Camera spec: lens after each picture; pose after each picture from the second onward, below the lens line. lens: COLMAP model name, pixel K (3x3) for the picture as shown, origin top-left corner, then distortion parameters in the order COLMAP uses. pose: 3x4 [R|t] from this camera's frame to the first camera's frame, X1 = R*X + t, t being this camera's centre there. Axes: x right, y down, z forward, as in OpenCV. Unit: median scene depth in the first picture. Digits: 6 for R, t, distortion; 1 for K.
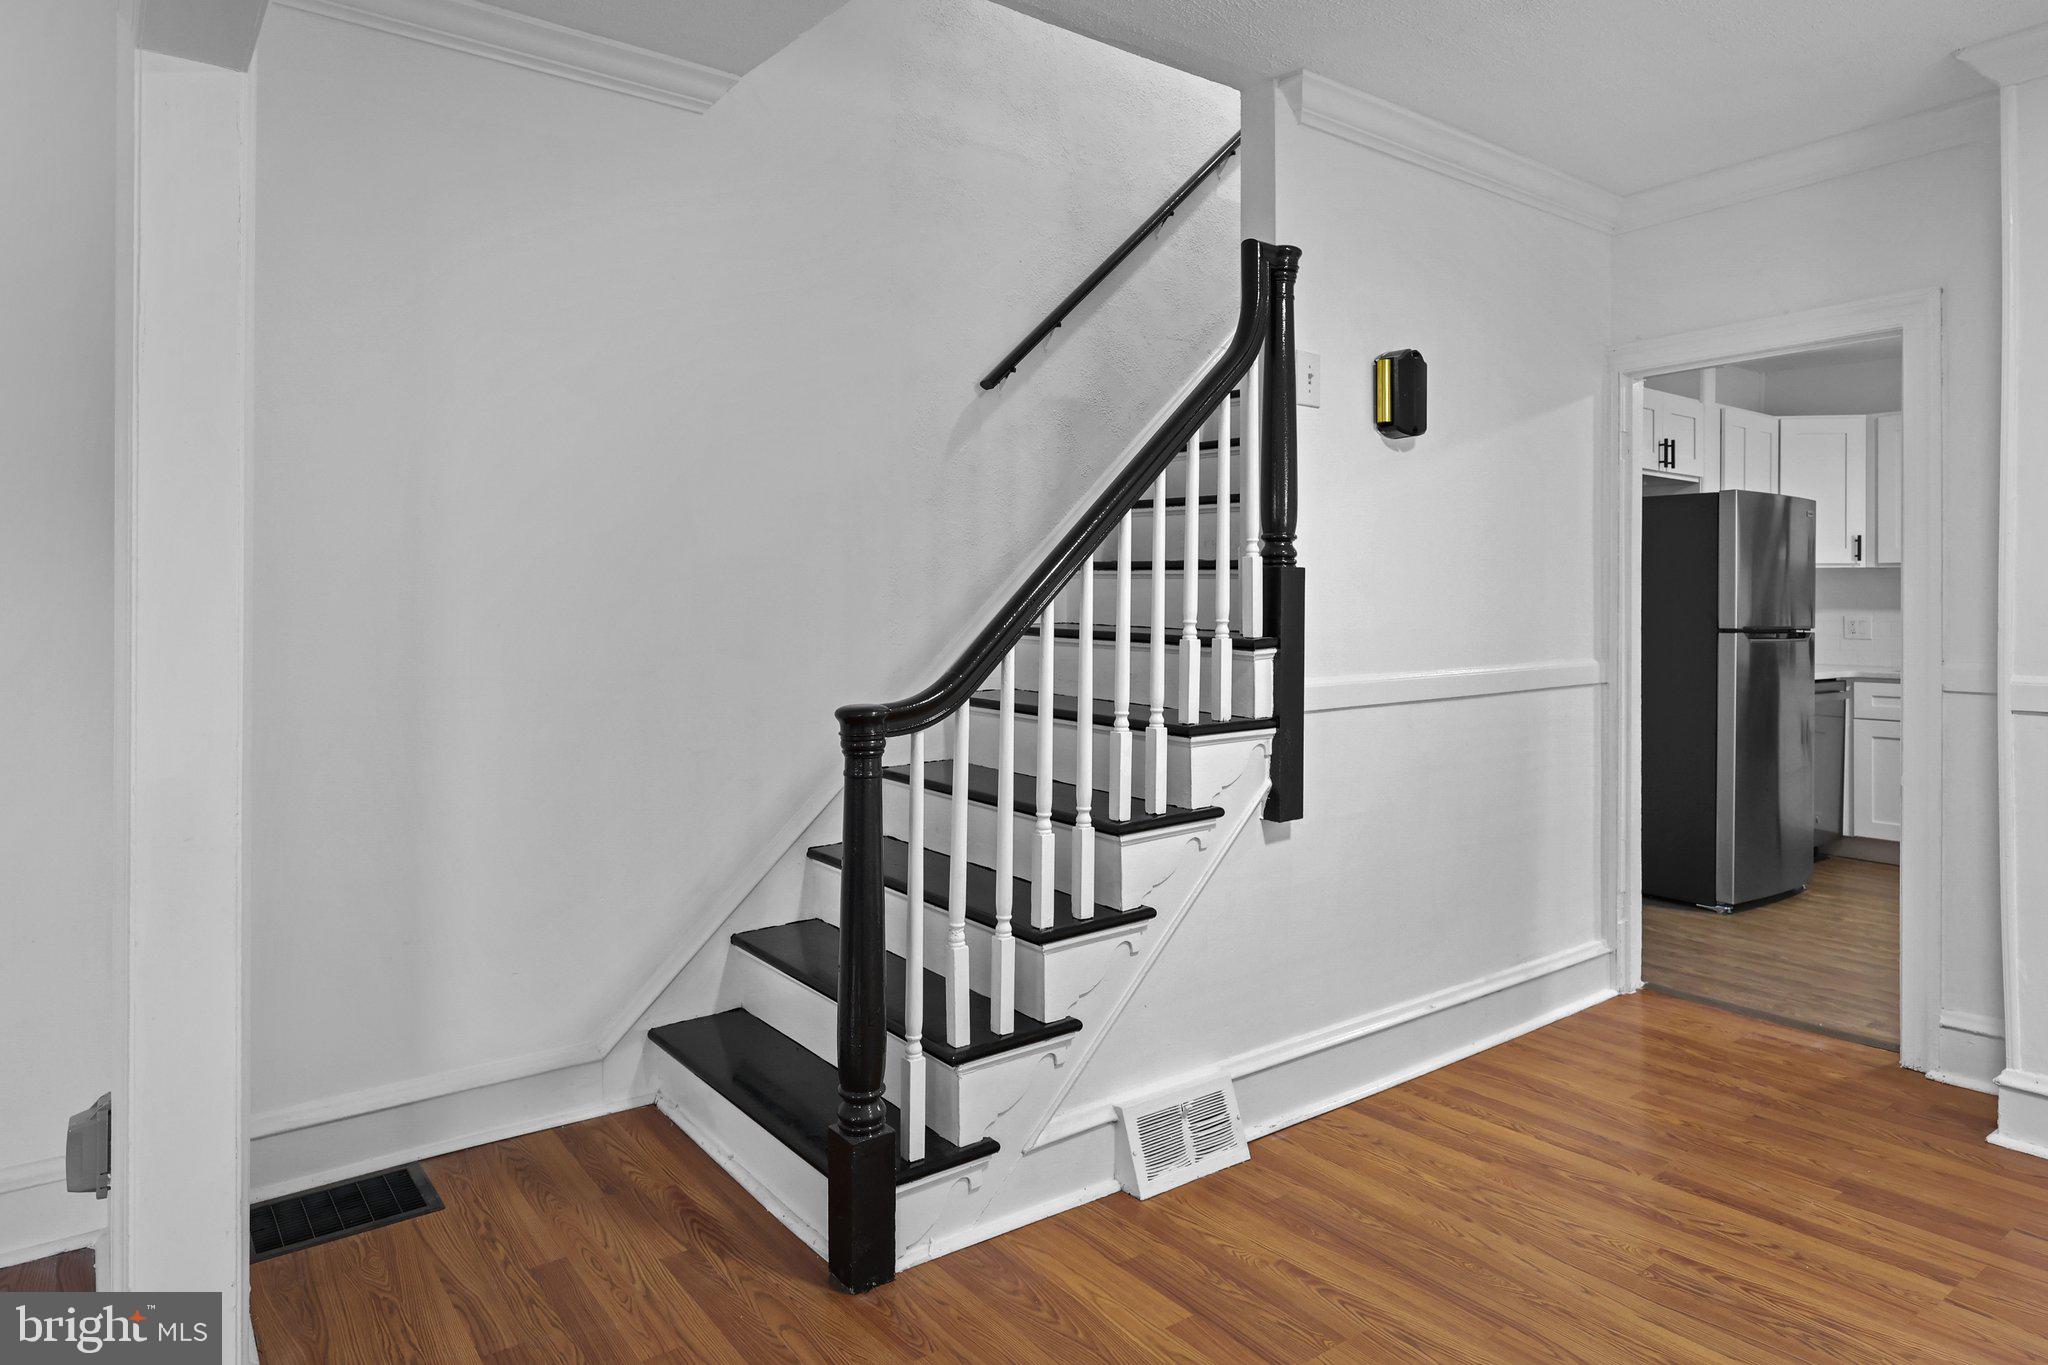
lens RADIAL K [[1221.0, 0, 979.3], [0, 1221.0, 594.0], [0, 0, 1]] dist [0.004100, -0.003981]
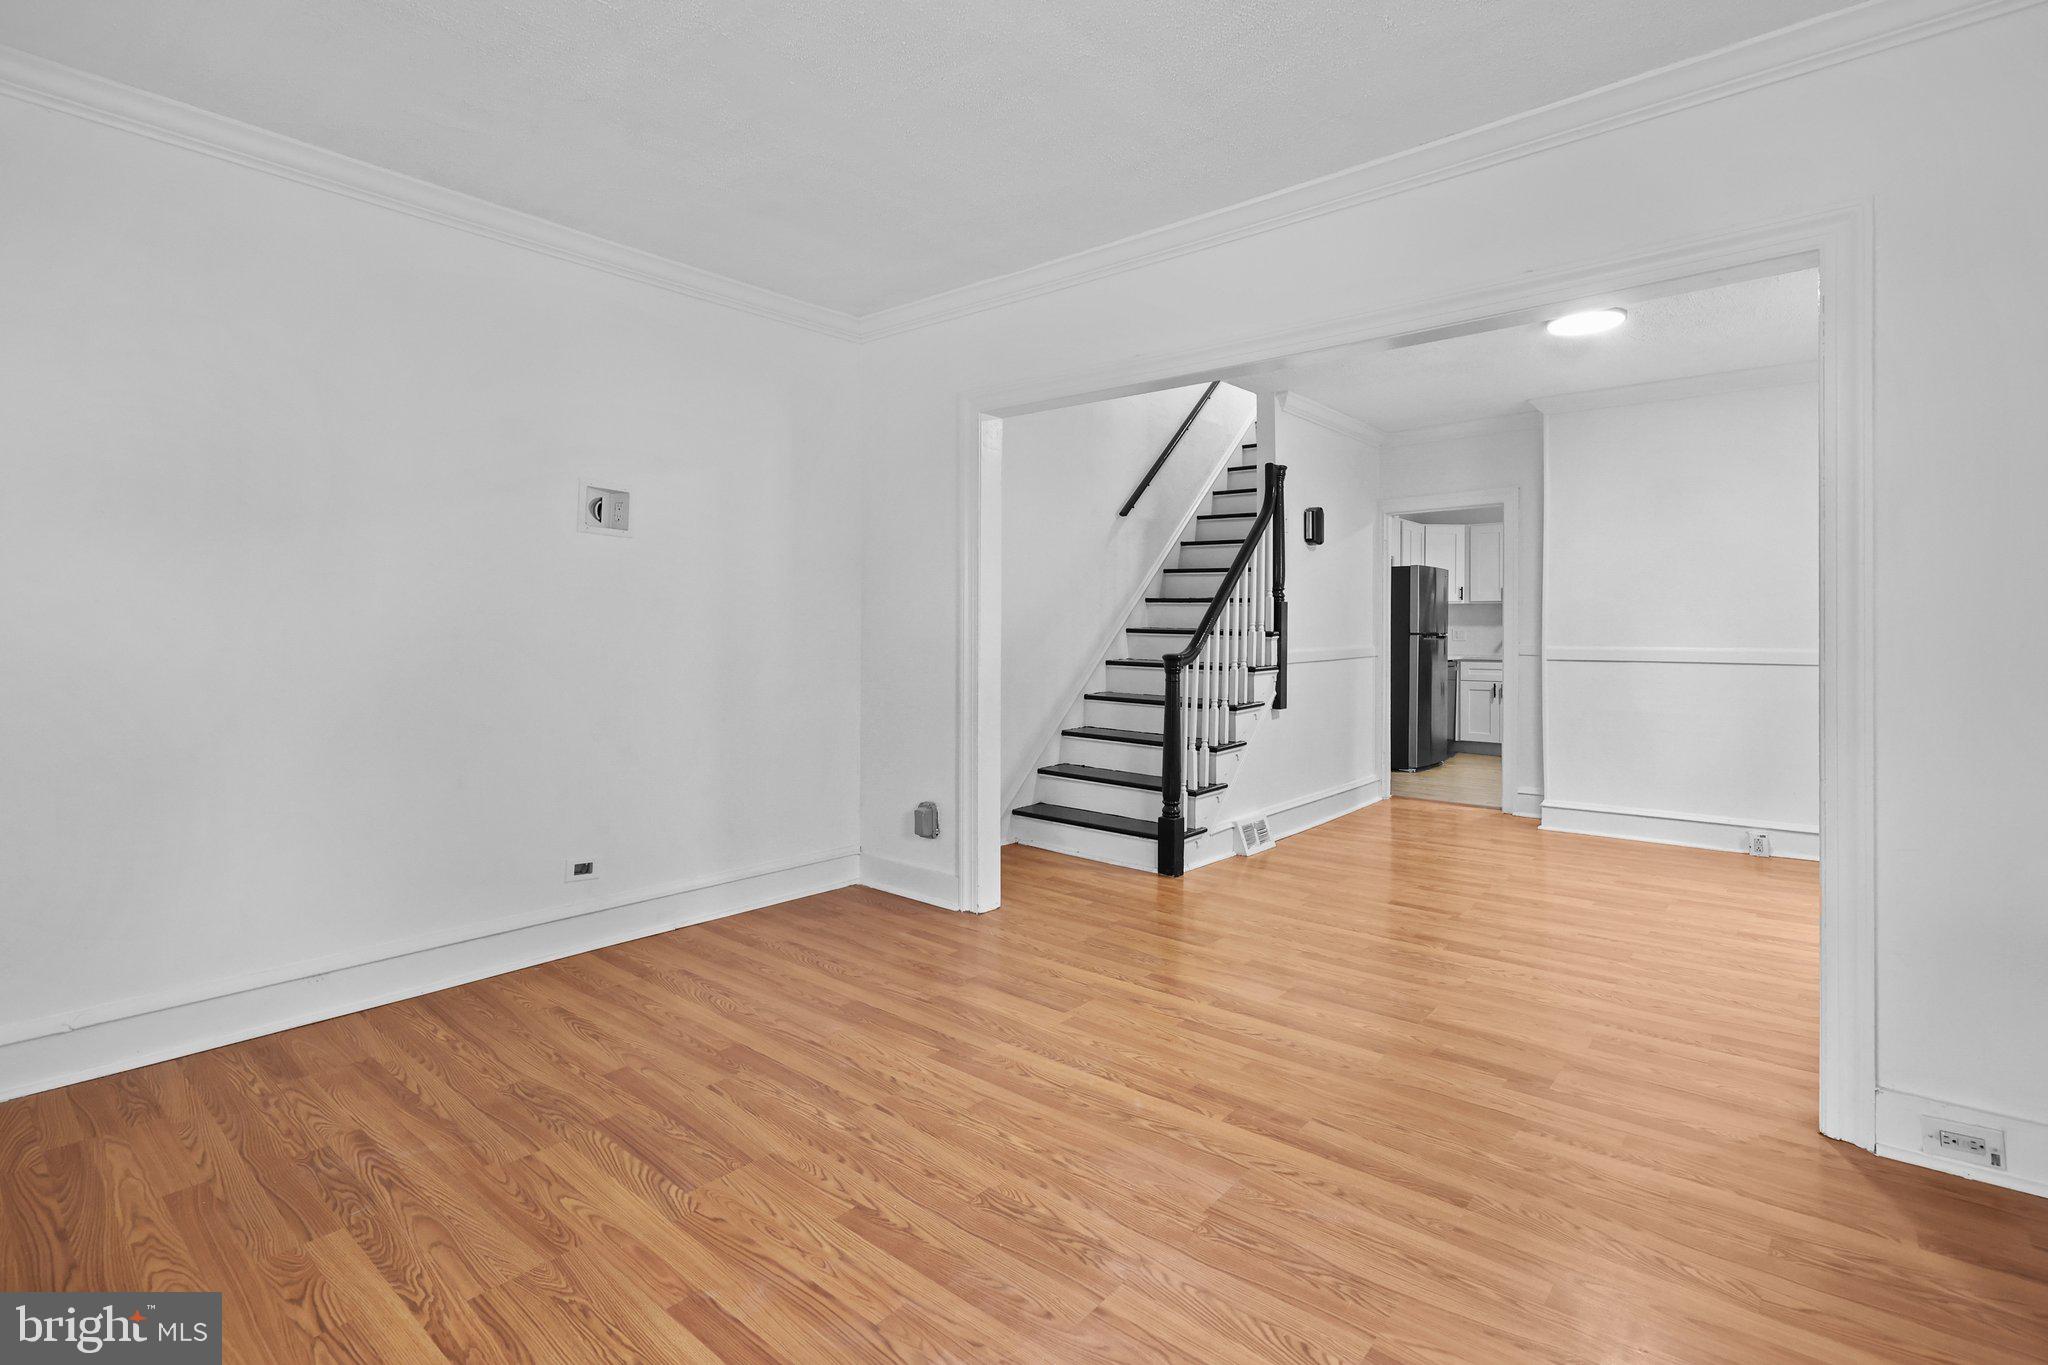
lens RADIAL K [[948.3, 0, 1038.3], [0, 948.3, 627.0], [0, 0, 1]] dist [-0.001720, 0.000674]
pose [[0.971362, -0.001016, 0.237603, -0.638287], [-0.000295, 0.999985, 0.005483, 0.016630], [-0.237605, -0.005396, 0.971347, -0.664047]]
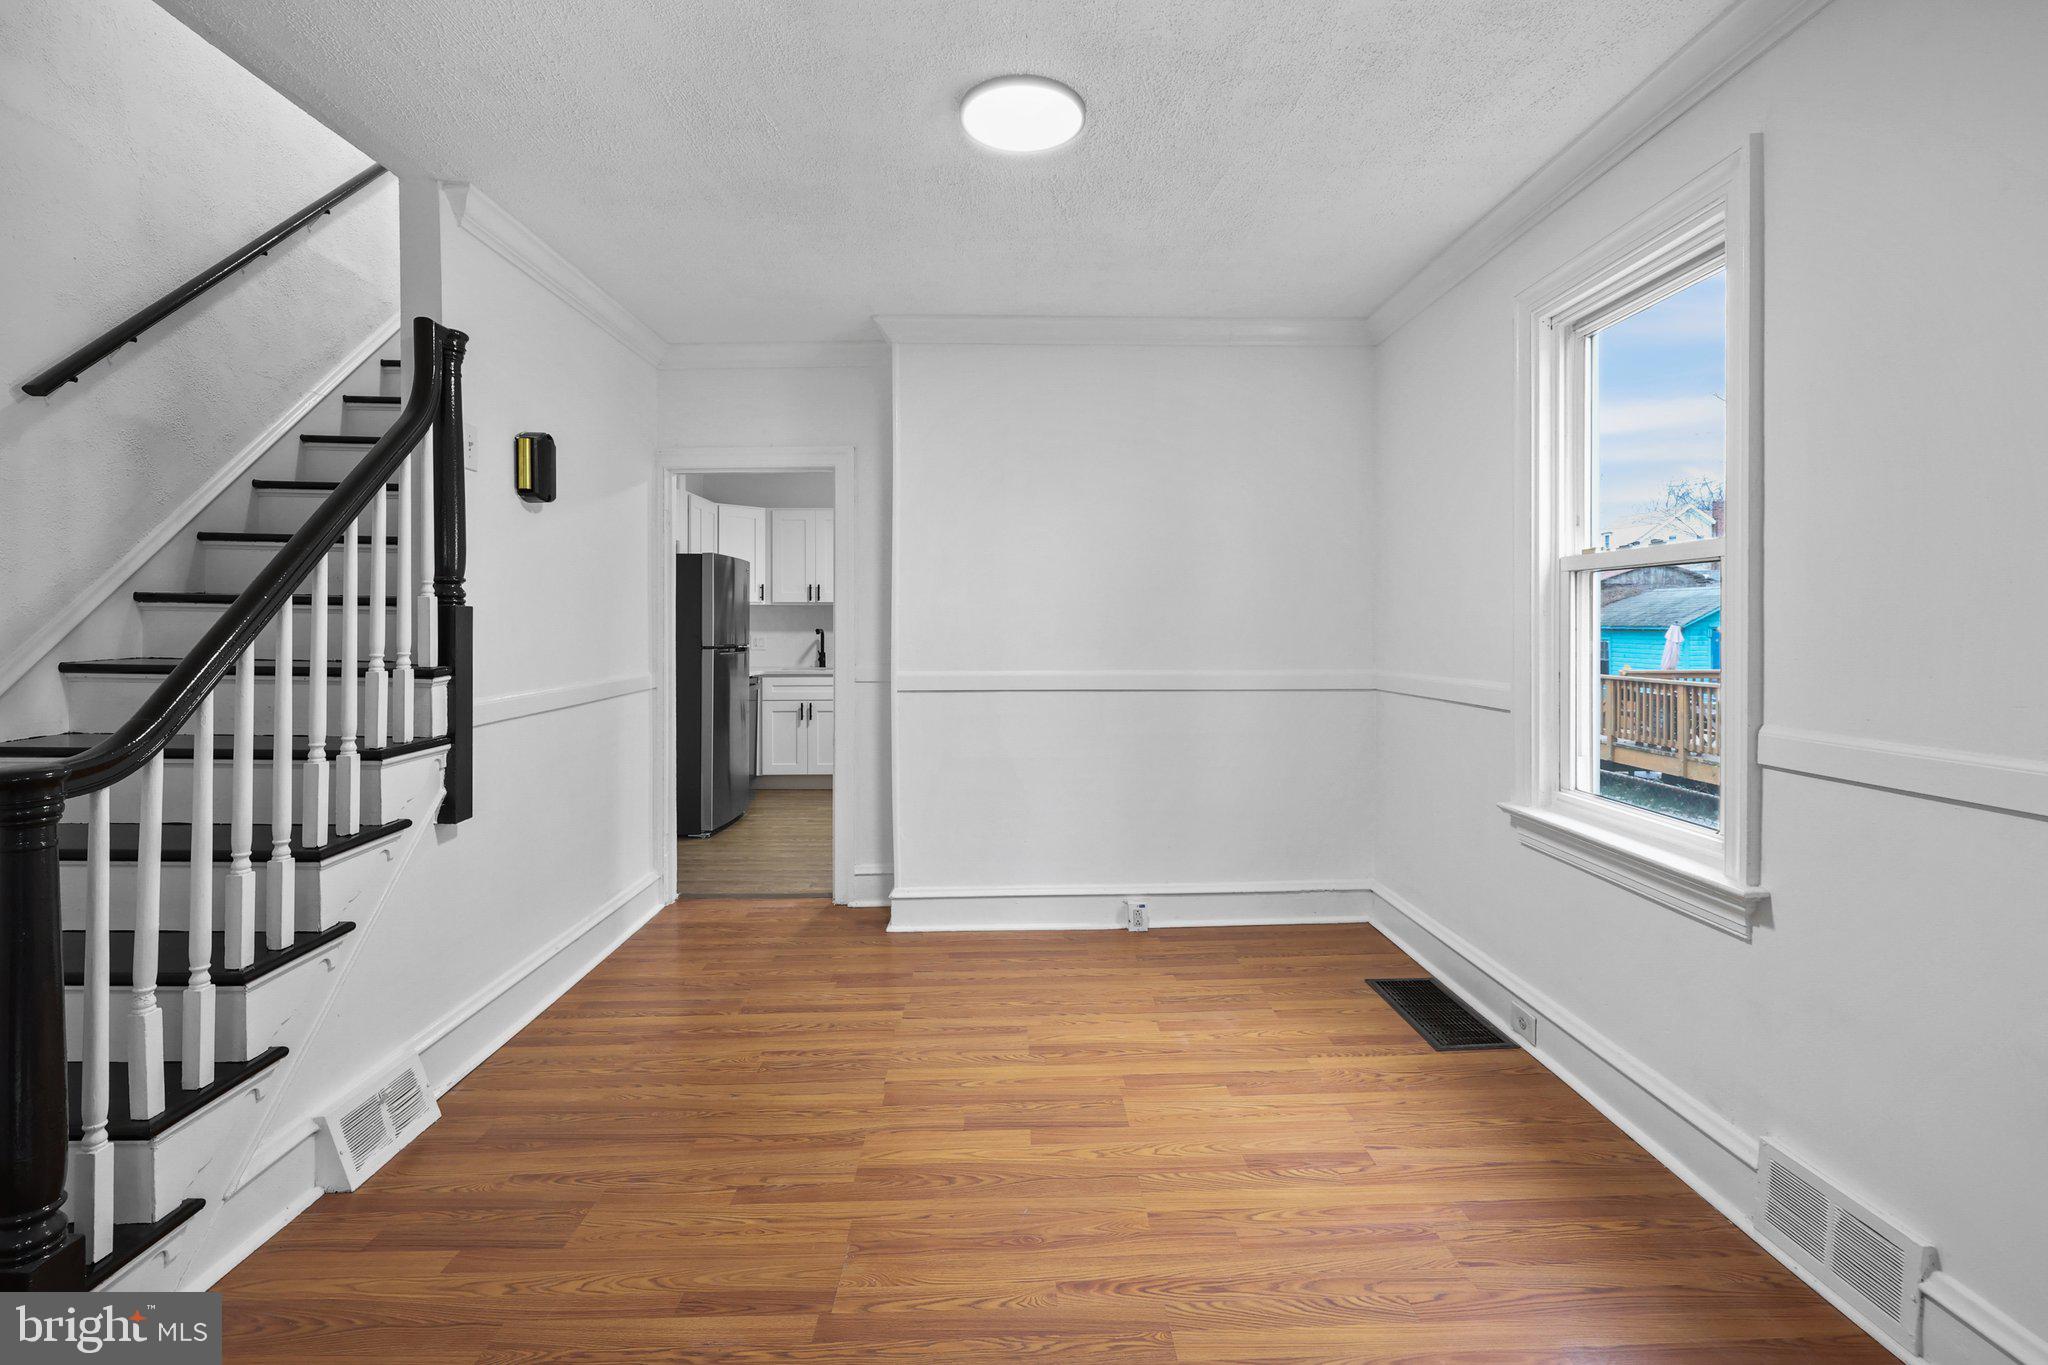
lens RADIAL K [[948.3, 0, 1024.5], [0, 948.3, 633.6], [0, 0, 1]] dist [-0.001720, 0.000674]
pose [[0.582019, -0.011855, 0.813089, -0.171269], [-0.002405, 0.999864, 0.016300, -0.011567], [-0.813172, -0.011442, 0.581911, 0.028836]]
